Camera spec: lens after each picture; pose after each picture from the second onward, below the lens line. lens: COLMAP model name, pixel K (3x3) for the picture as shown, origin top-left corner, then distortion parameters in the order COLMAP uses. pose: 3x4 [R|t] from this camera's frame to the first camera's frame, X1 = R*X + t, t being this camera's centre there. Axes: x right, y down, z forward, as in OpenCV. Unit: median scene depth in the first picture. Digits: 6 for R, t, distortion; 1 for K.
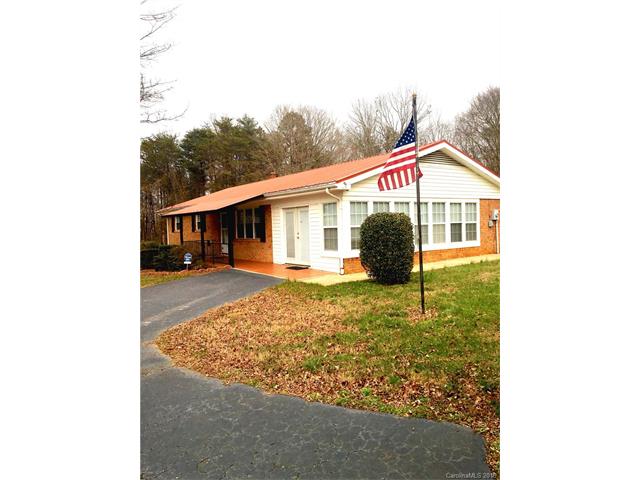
lens RADIAL K [[415.8, 0, 320.0], [0, 415.8, 240.0], [0, 0, 1]] dist [-0.000676, -0.000646]
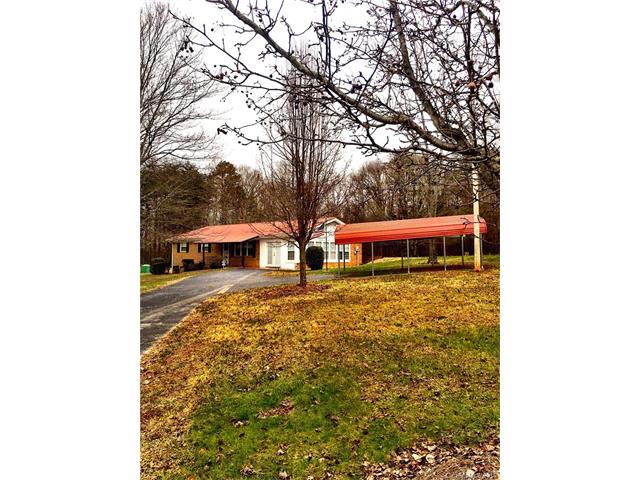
lens RADIAL K [[415.8, 0, 320.0], [0, 415.8, 240.0], [0, 0, 1]] dist [-0.000676, -0.000646]
pose [[0.973630, 0.046350, 0.223376, -0.325442], [-0.028205, 0.996088, -0.083749, 0.096208], [-0.226384, 0.075240, 0.971128, -1.295541]]
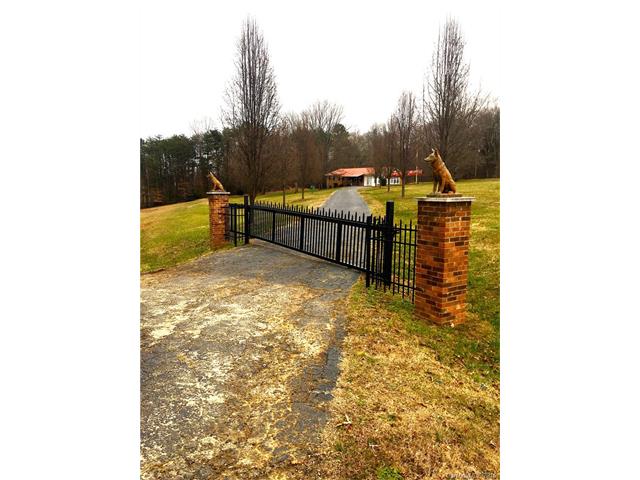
lens RADIAL K [[415.8, 0, 320.0], [0, 415.8, 240.0], [0, 0, 1]] dist [-0.000676, -0.000646]
pose [[0.998582, 0.050862, 0.015749, -0.876172], [-0.052082, 0.994542, 0.090412, 0.353254], [-0.011065, -0.091104, 0.995780, -5.510832]]
